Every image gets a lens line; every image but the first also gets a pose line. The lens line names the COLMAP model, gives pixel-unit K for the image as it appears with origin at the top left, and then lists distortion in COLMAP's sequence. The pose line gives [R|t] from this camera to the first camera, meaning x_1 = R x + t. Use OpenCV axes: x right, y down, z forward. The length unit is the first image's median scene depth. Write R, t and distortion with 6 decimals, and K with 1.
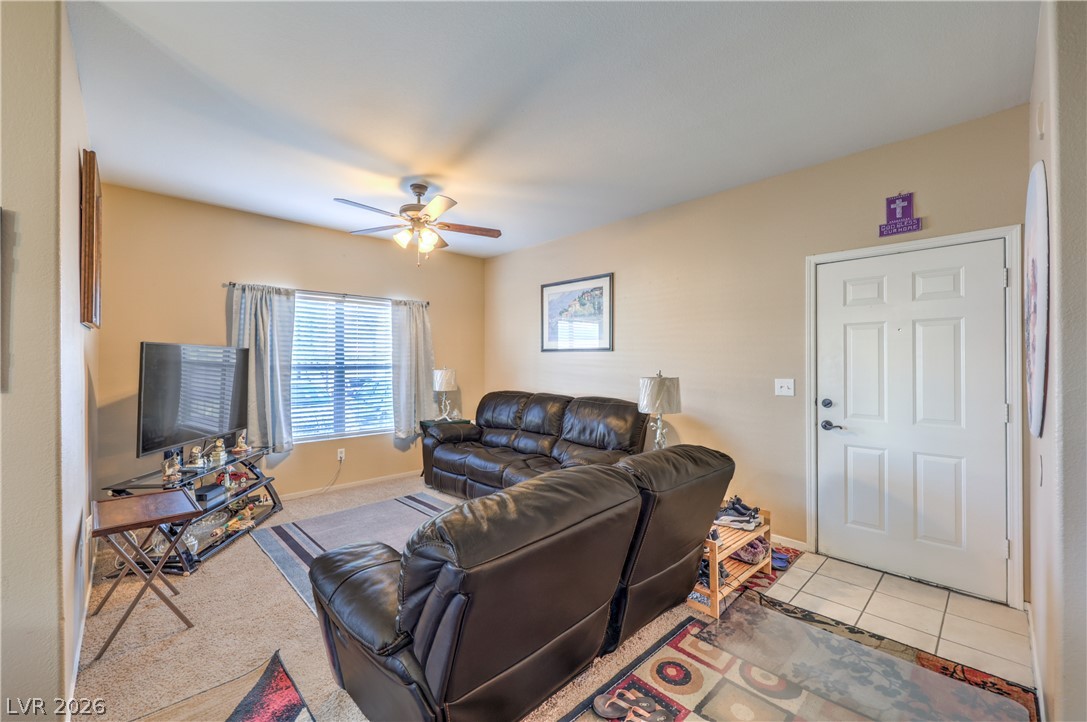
lens RADIAL K [[441.4, 0, 542.3], [0, 441.4, 358.7], [0, 0, 1]] dist [-0.002925, -0.000114]
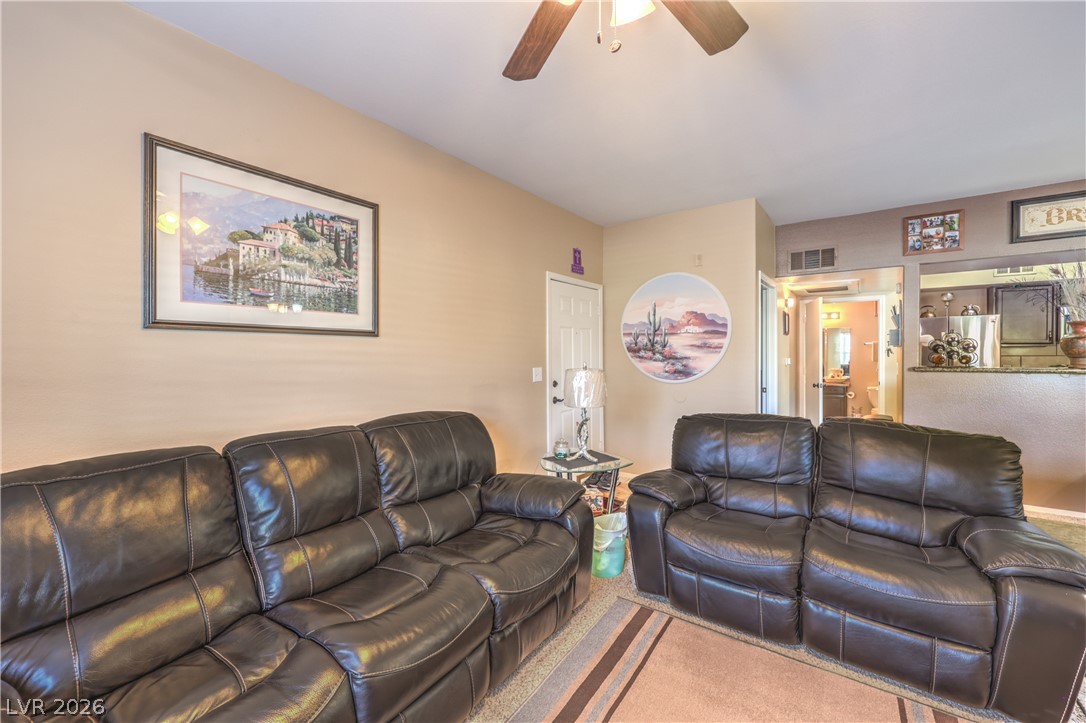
lens RADIAL K [[441.0, 0, 541.8], [0, 441.0, 359.2], [0, 0, 1]] dist [-0.002925, -0.000114]
pose [[-0.190595, -0.012137, 0.981594, -0.466981], [-0.000031, 0.999924, 0.012357, 0.005755], [-0.981669, 0.002325, -0.190581, 0.895361]]
